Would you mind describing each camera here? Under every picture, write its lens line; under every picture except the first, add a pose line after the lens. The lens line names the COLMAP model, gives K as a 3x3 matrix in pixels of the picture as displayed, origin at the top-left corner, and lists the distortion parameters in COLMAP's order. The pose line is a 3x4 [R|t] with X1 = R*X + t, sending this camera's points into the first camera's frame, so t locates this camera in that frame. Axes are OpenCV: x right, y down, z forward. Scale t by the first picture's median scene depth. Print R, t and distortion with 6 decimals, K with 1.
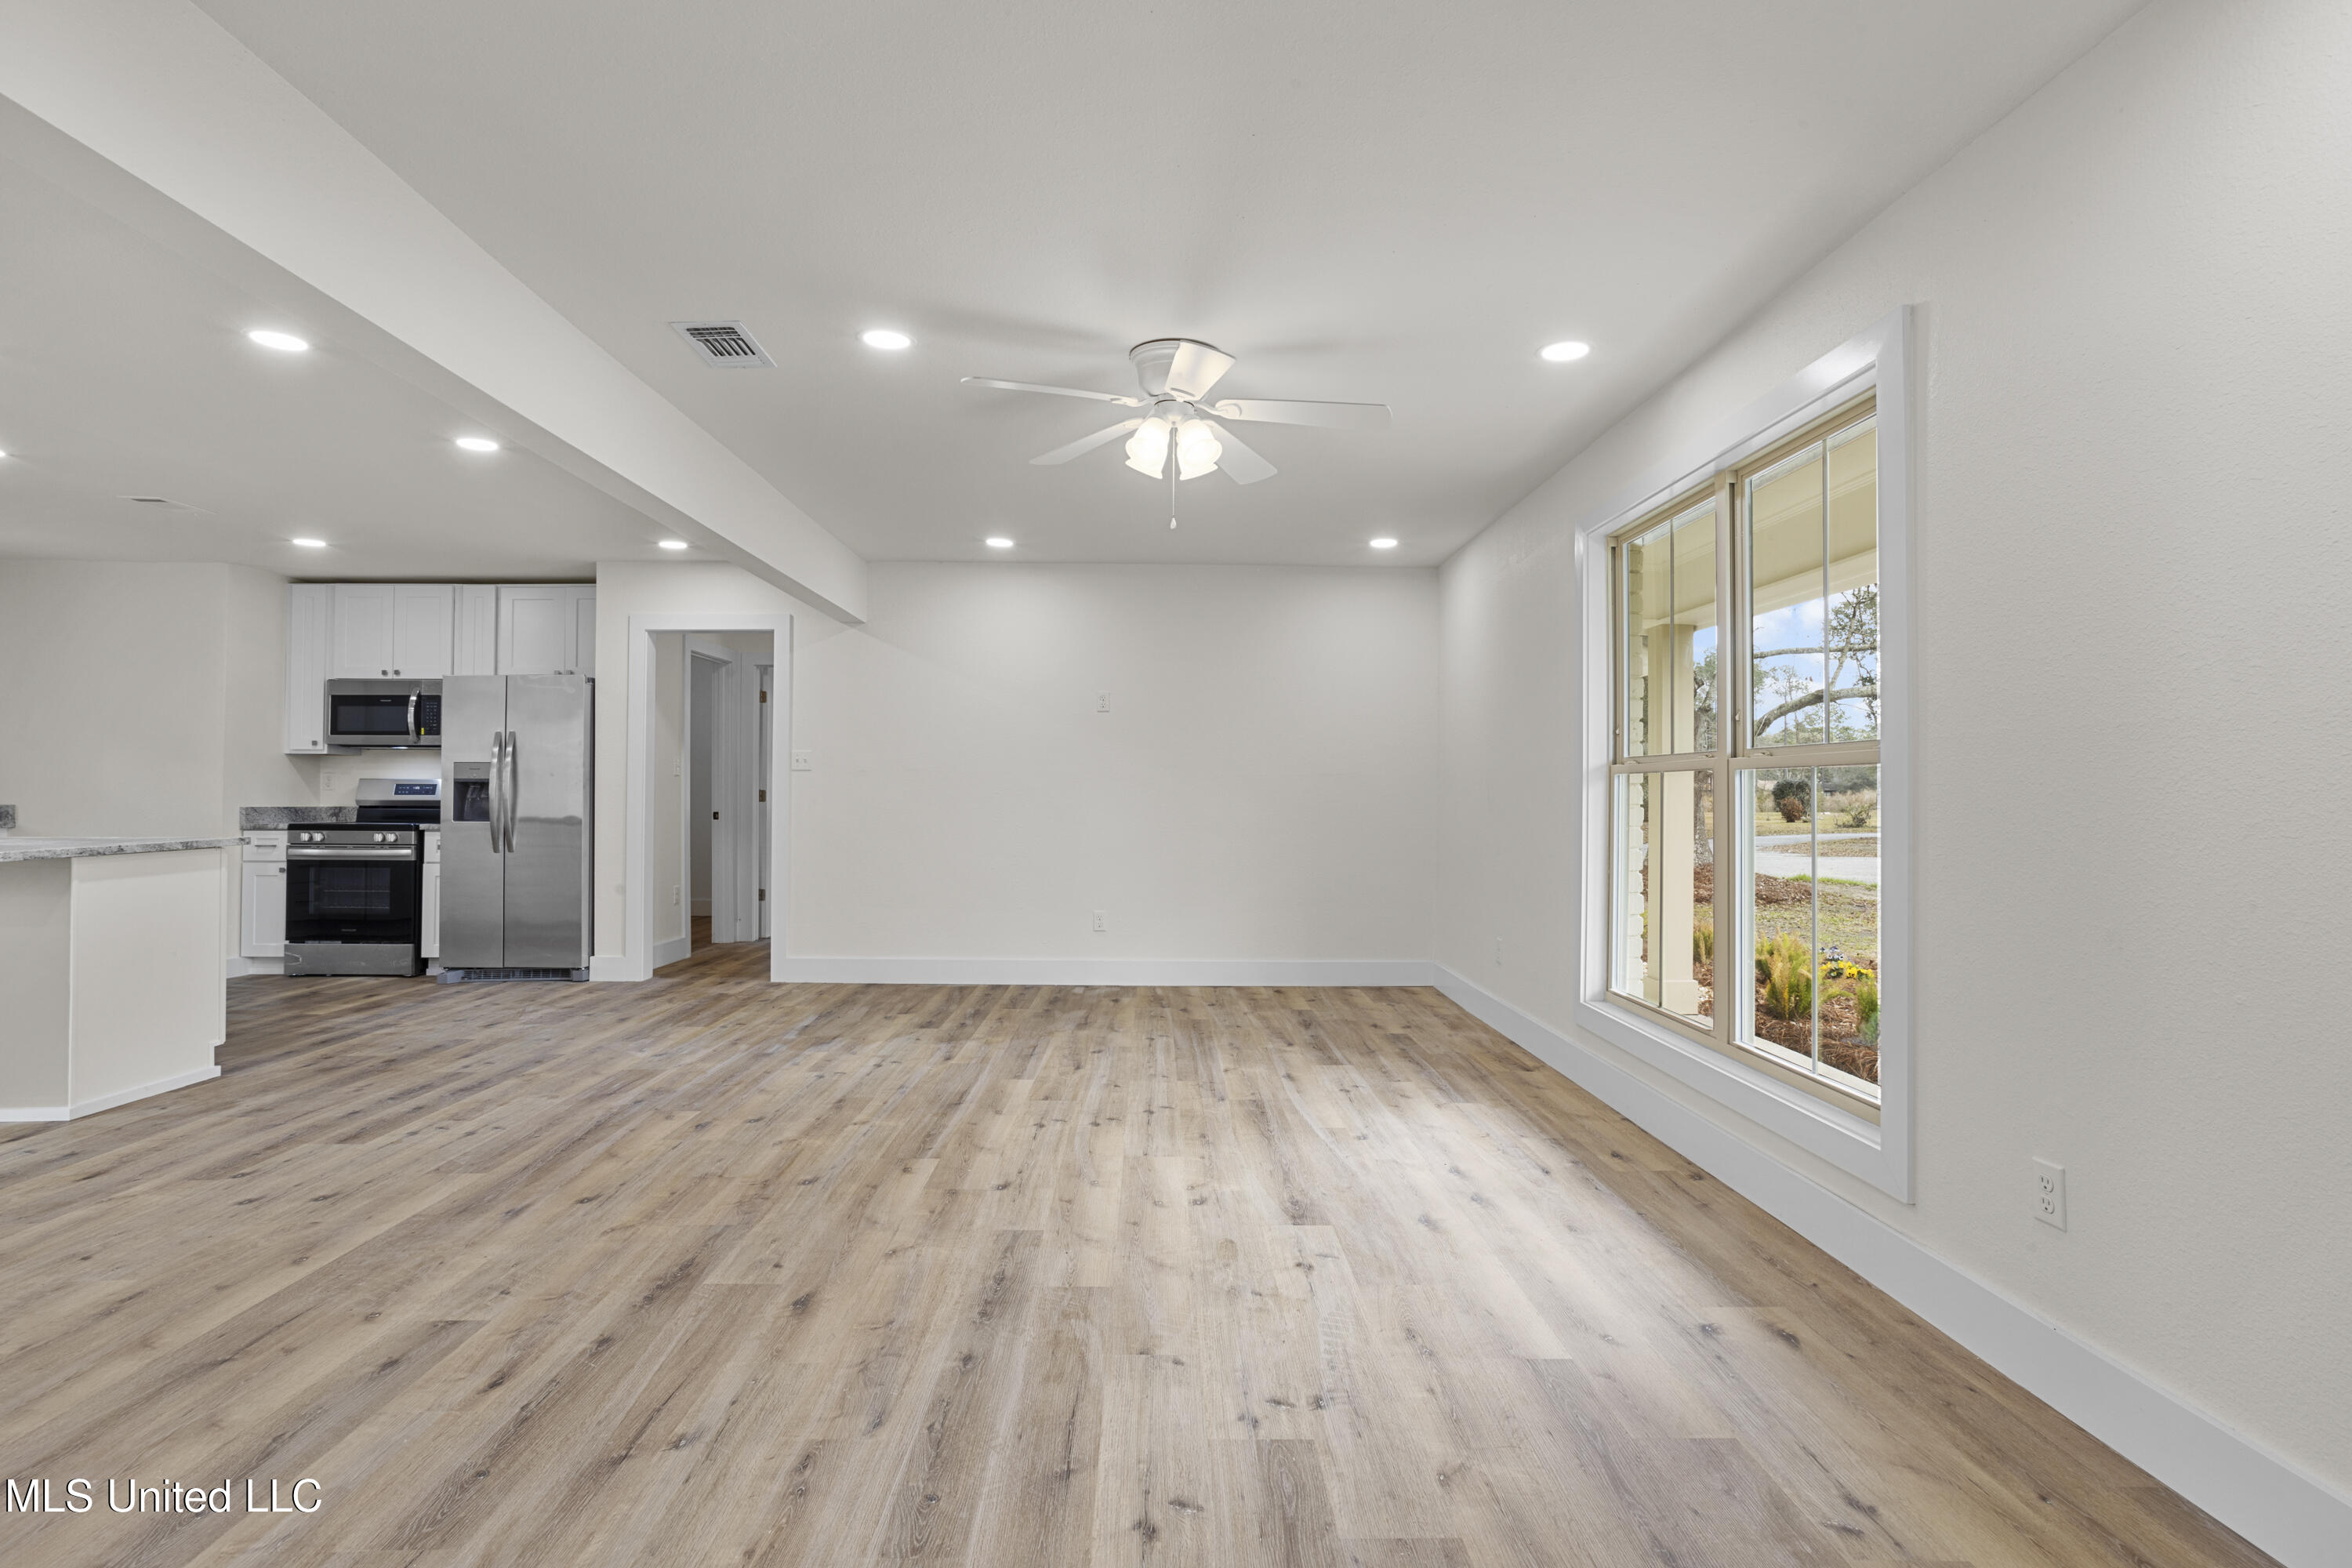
lens RADIAL K [[1123.0, 0, 1170.6], [0, 1123.0, 781.0], [0, 0, 1]] dist [-0.029464, 0.014928]
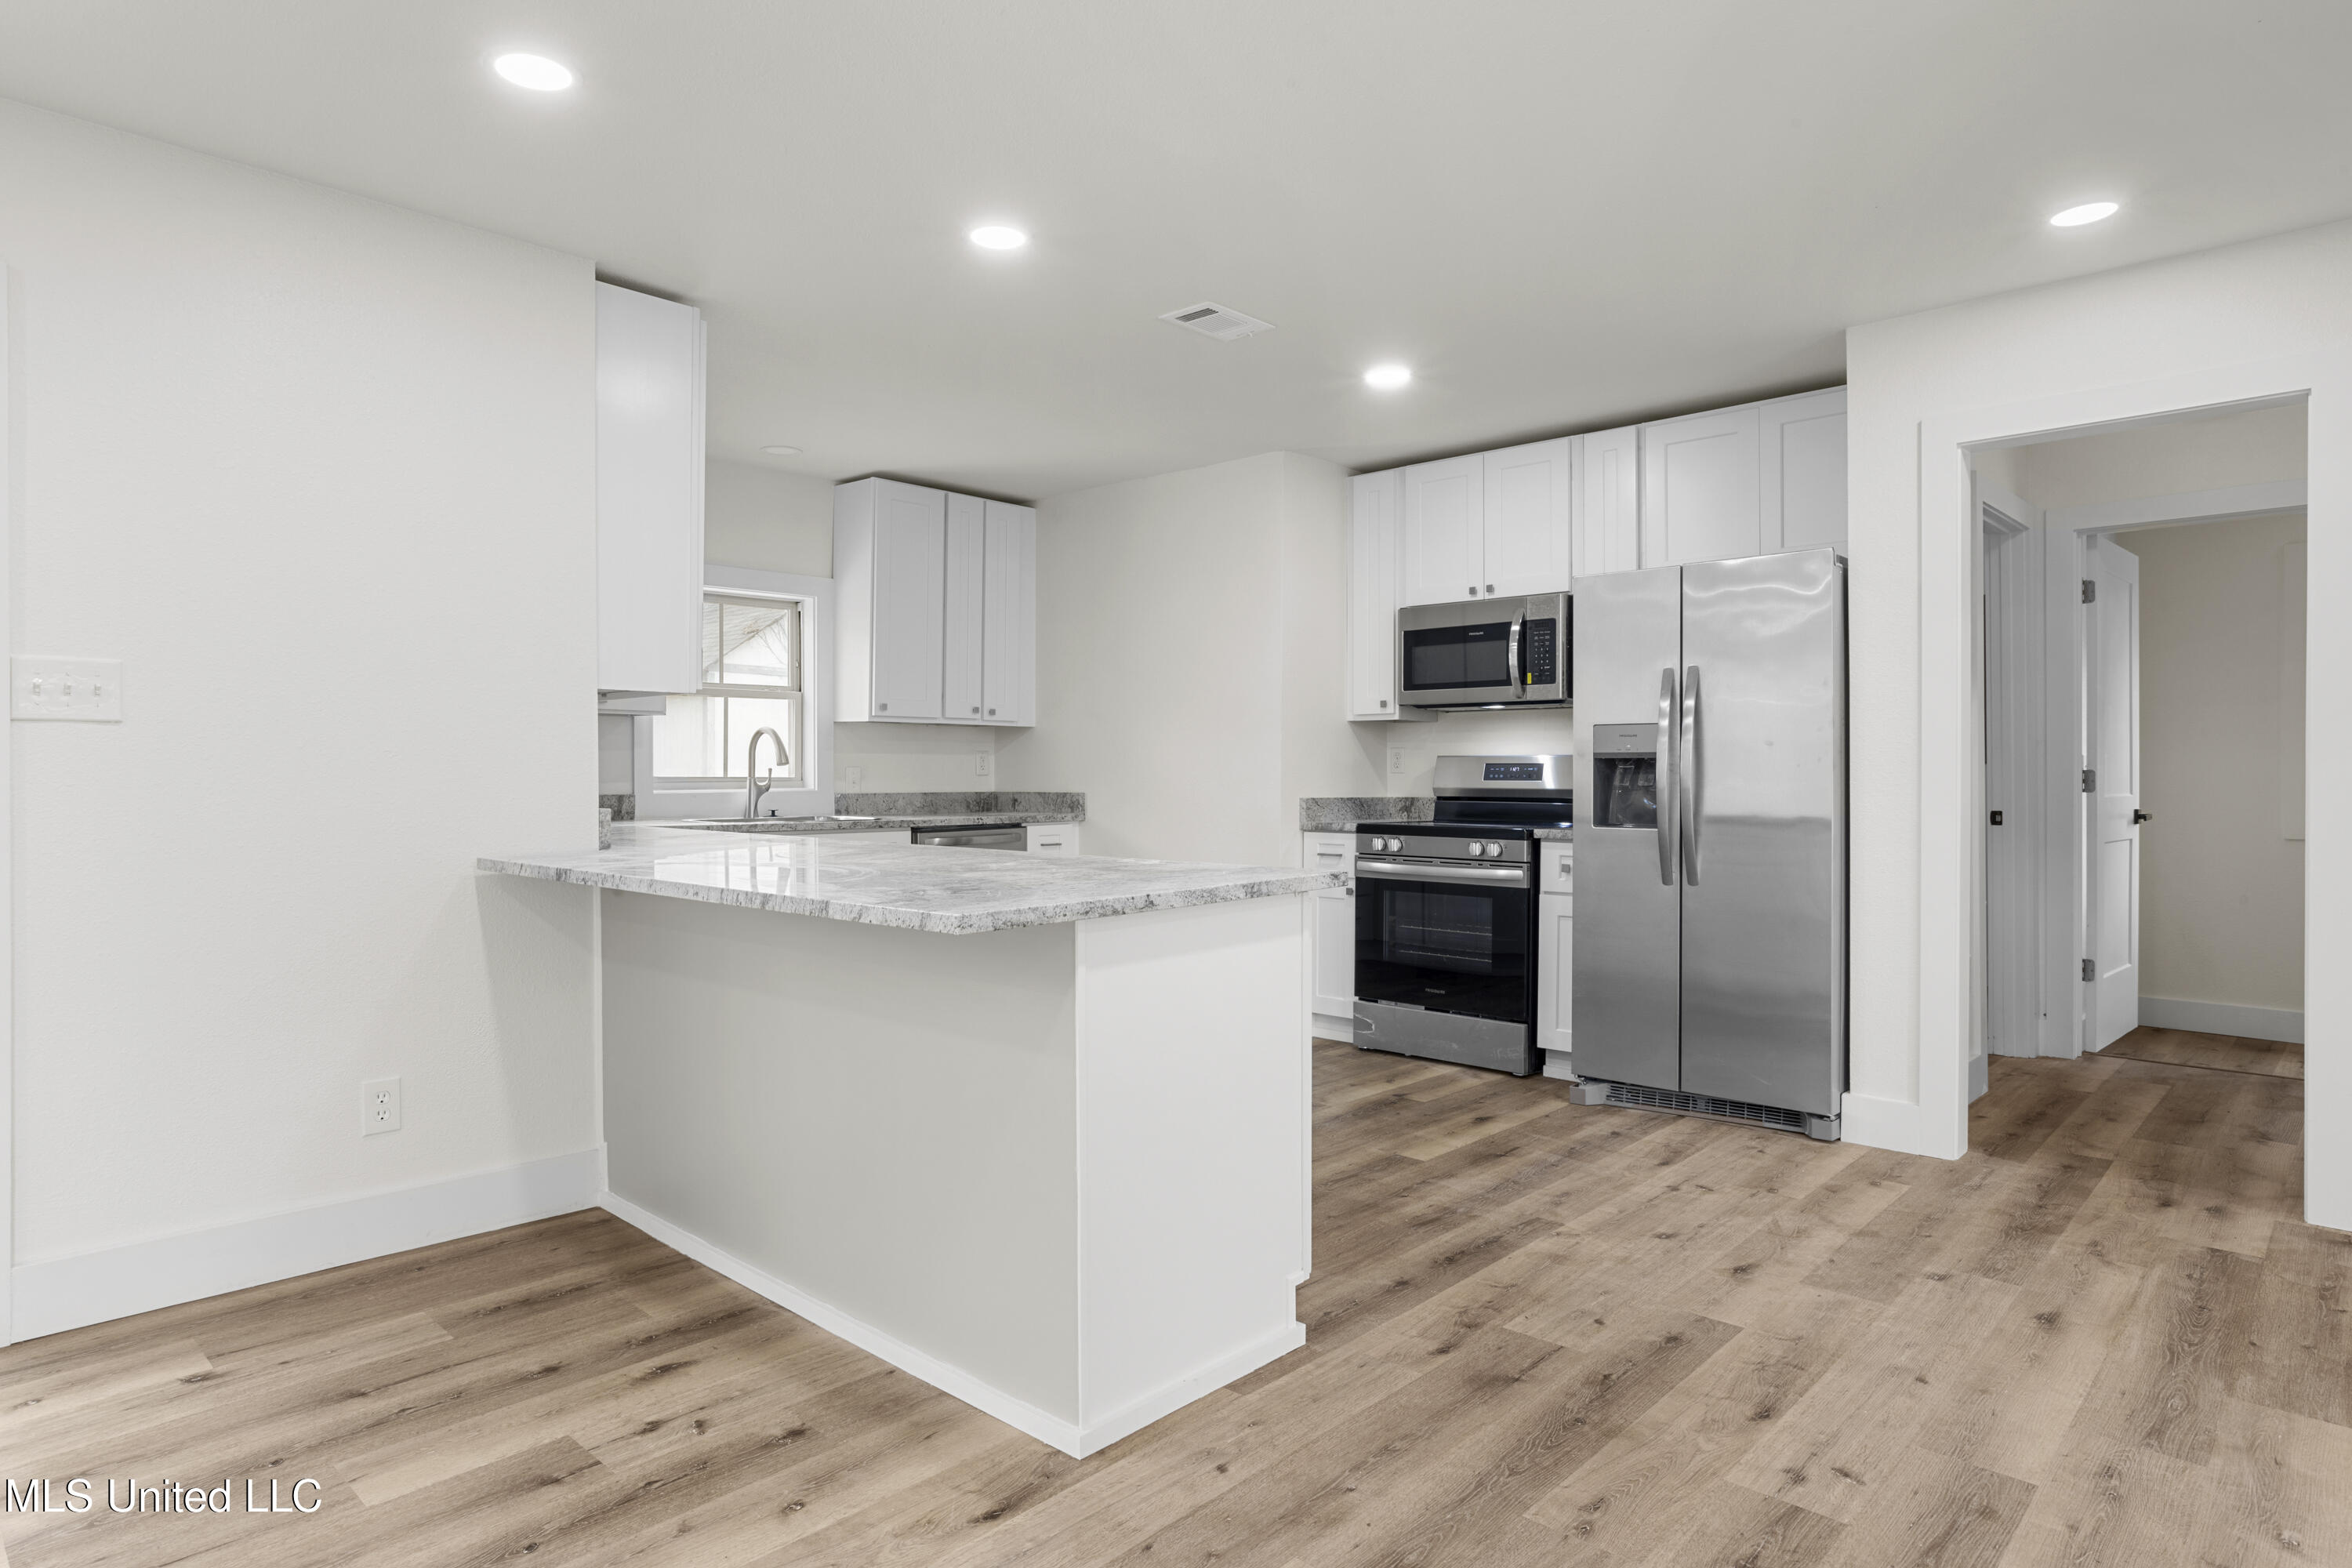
lens RADIAL K [[1312.1, 0, 1185.0], [0, 1312.1, 783.8], [0, 0, 1]] dist [-0.021759, 0.013224]
pose [[0.721242, 0.002833, -0.692678, -0.593957], [0.010395, 0.999835, 0.014912, 0.002709], [0.692606, -0.017956, 0.721093, 0.656868]]
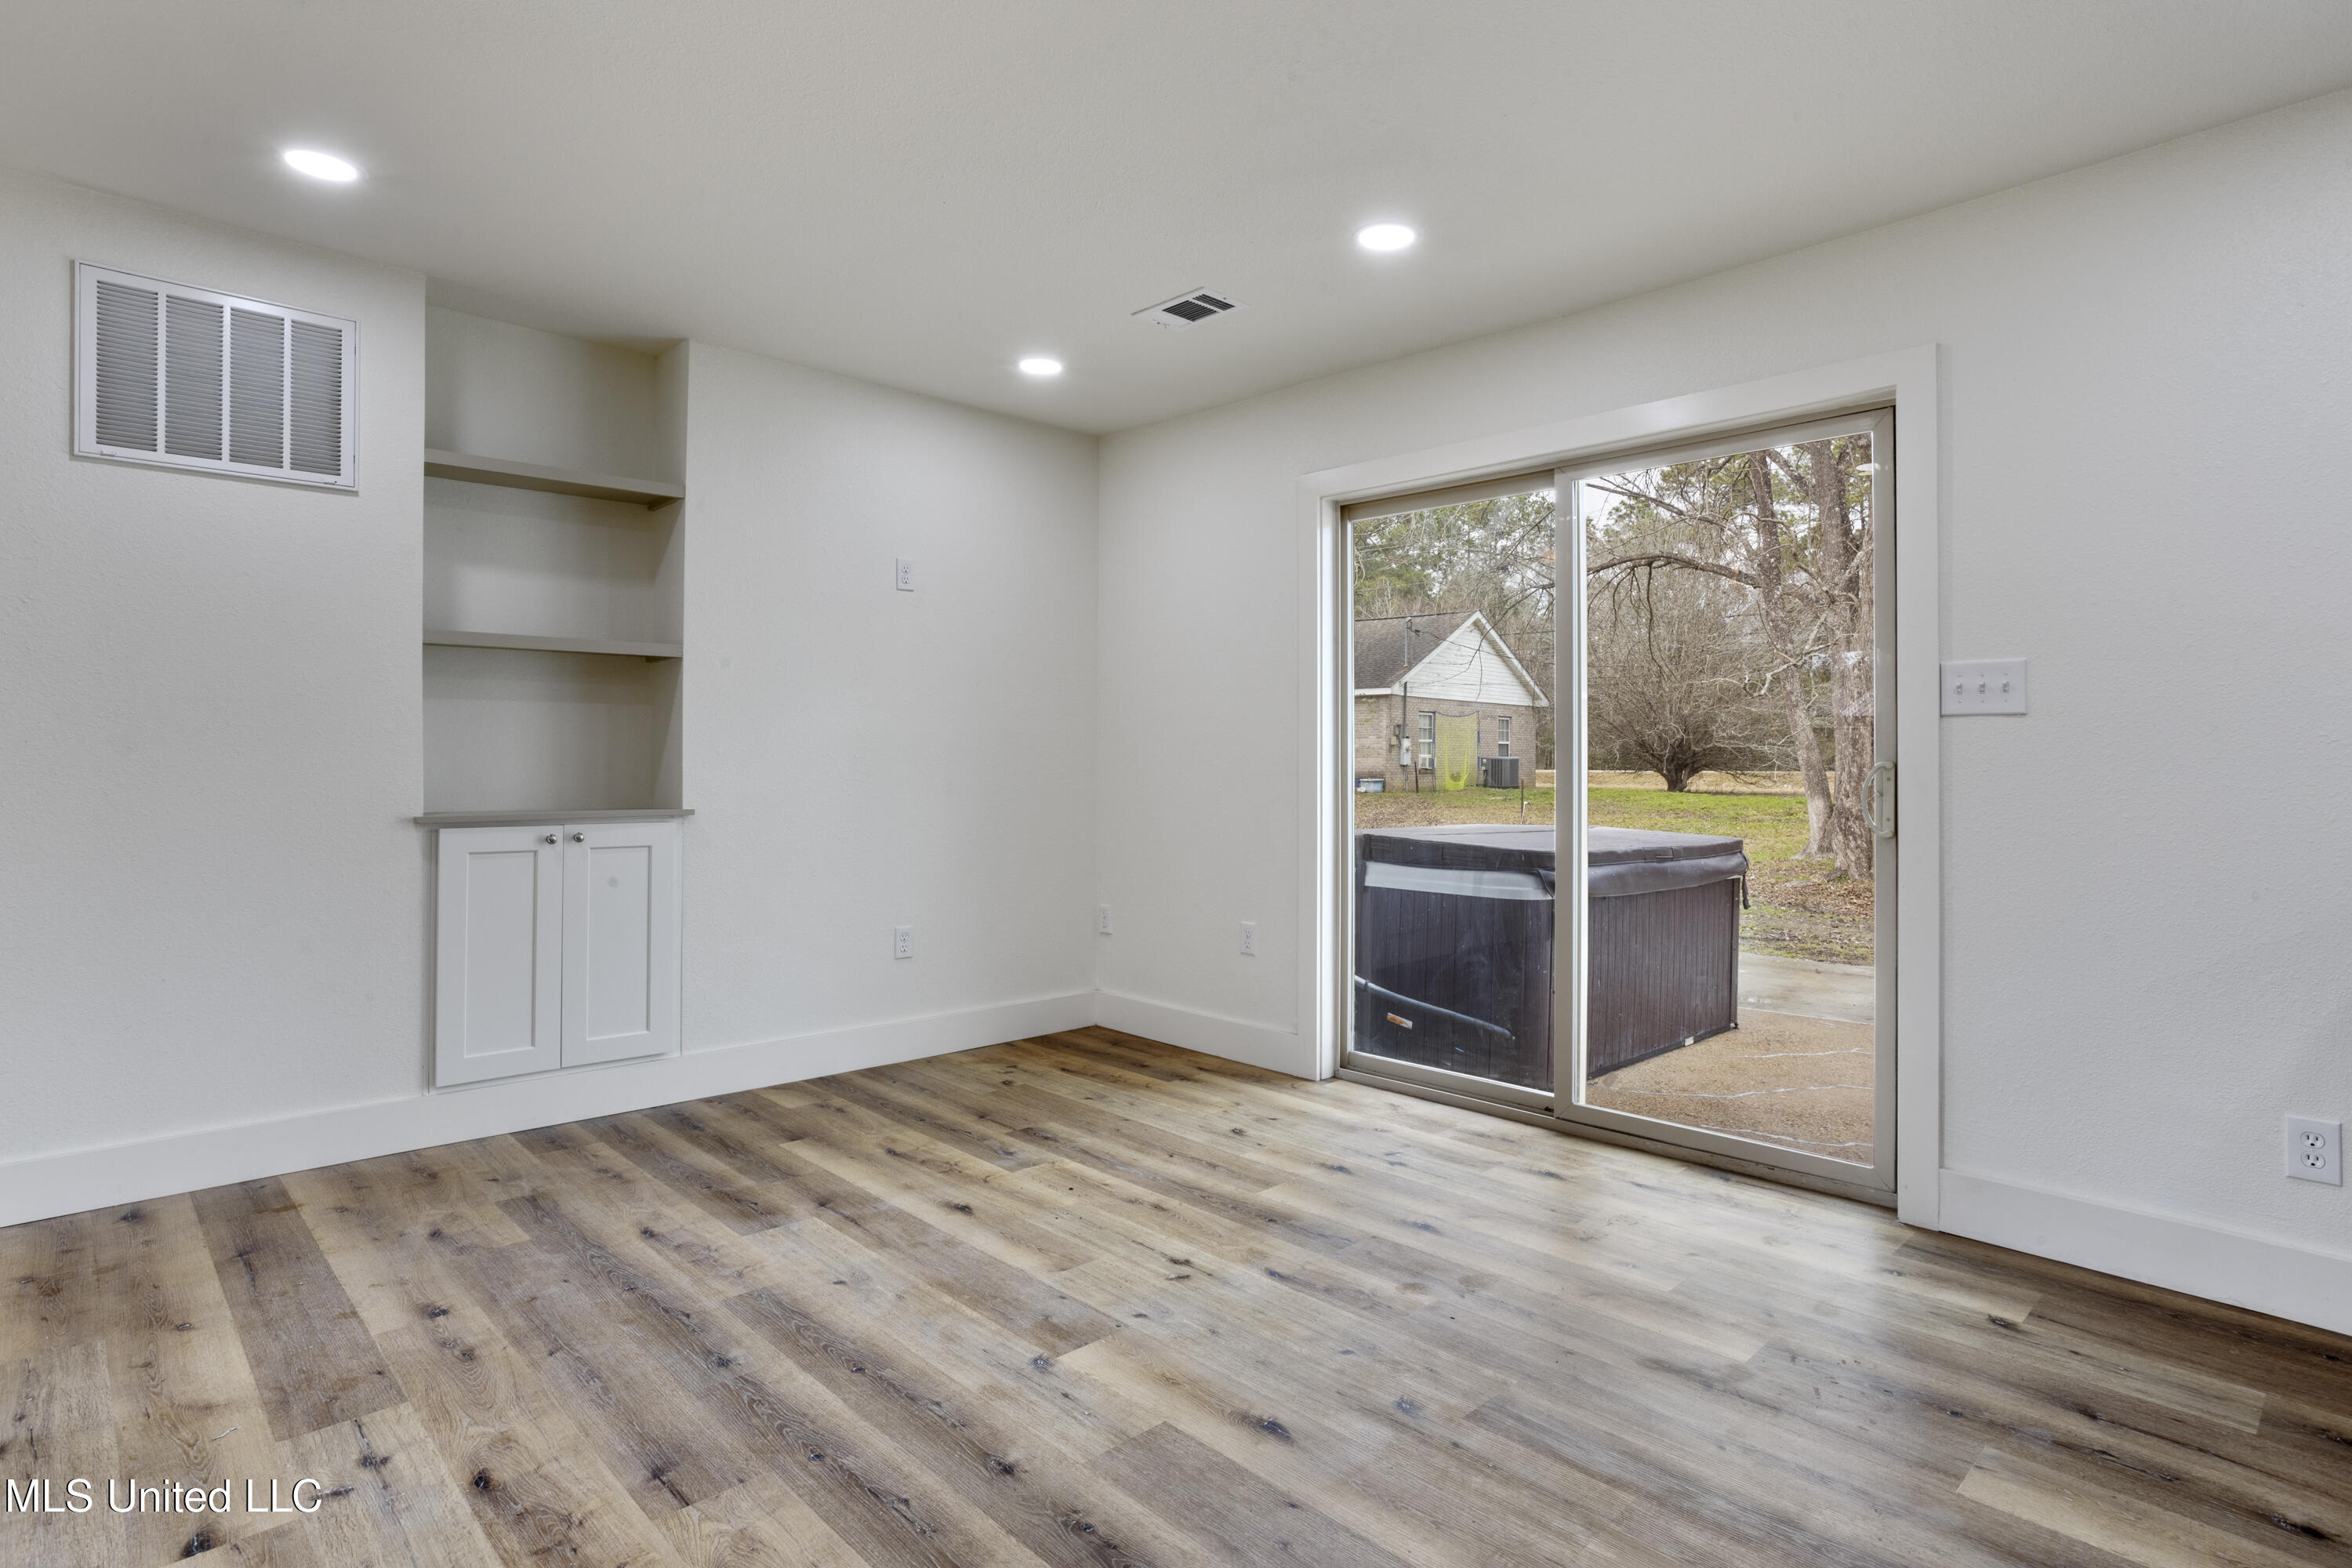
lens RADIAL K [[1210.0, 0, 1170.1], [0, 1210.0, 736.0], [0, 0, 1]] dist [-0.026973, 0.014790]
pose [[-0.733873, -0.018359, -0.679039, -0.630695], [0.002102, 0.999569, -0.029298, 0.007173], [0.679284, -0.022929, -0.733517, 0.963107]]
